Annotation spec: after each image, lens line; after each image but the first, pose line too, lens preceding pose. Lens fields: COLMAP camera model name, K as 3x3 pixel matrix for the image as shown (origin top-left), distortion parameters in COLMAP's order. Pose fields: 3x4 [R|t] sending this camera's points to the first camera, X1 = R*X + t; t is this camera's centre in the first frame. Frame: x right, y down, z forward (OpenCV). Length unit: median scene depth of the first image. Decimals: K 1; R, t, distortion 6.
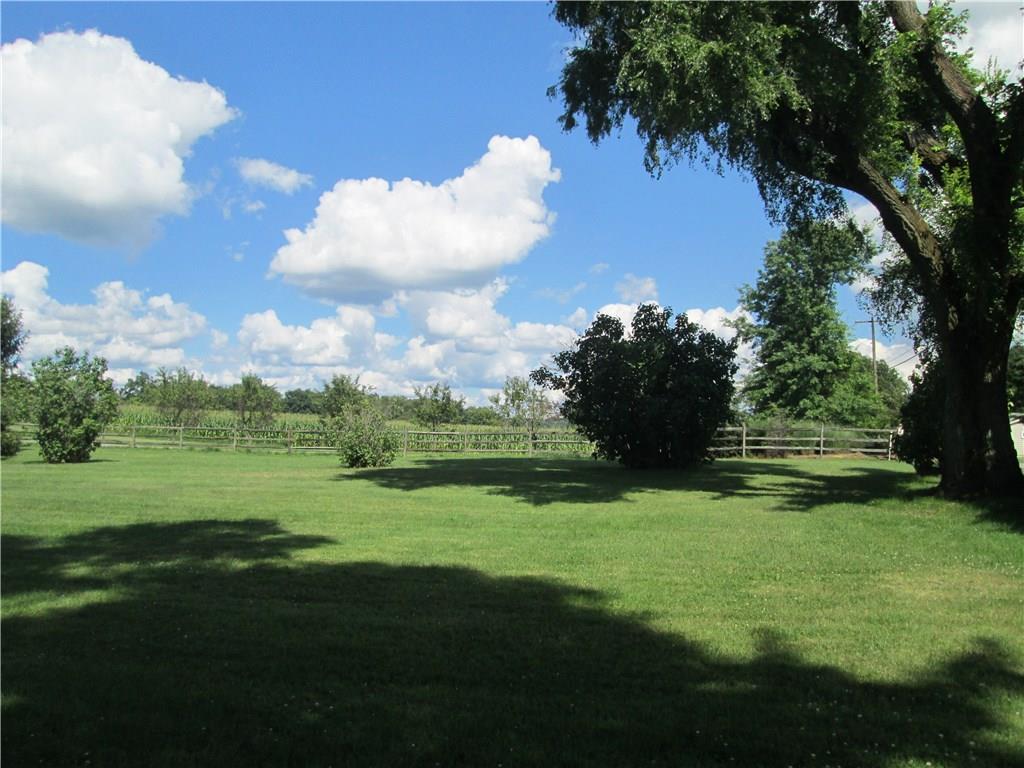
lens RADIAL K [[860.1, 0, 516.7], [0, 860.1, 389.4], [0, 0, 1]] dist [-0.039187, 0.019285]
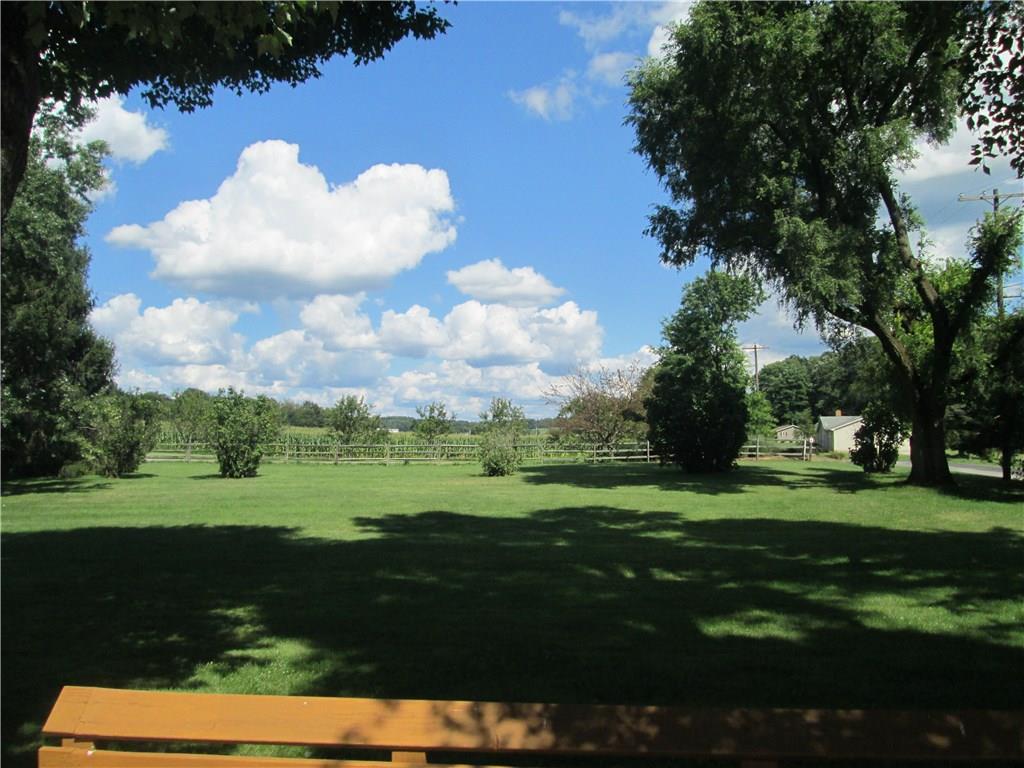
lens RADIAL K [[860.1, 0, 516.7], [0, 860.1, 389.4], [0, 0, 1]] dist [-0.039187, 0.019285]
pose [[0.981111, -0.004195, 0.193398, -0.290179], [0.003840, 0.999990, 0.002210, -0.038655], [-0.193406, -0.001425, 0.981118, -0.286391]]
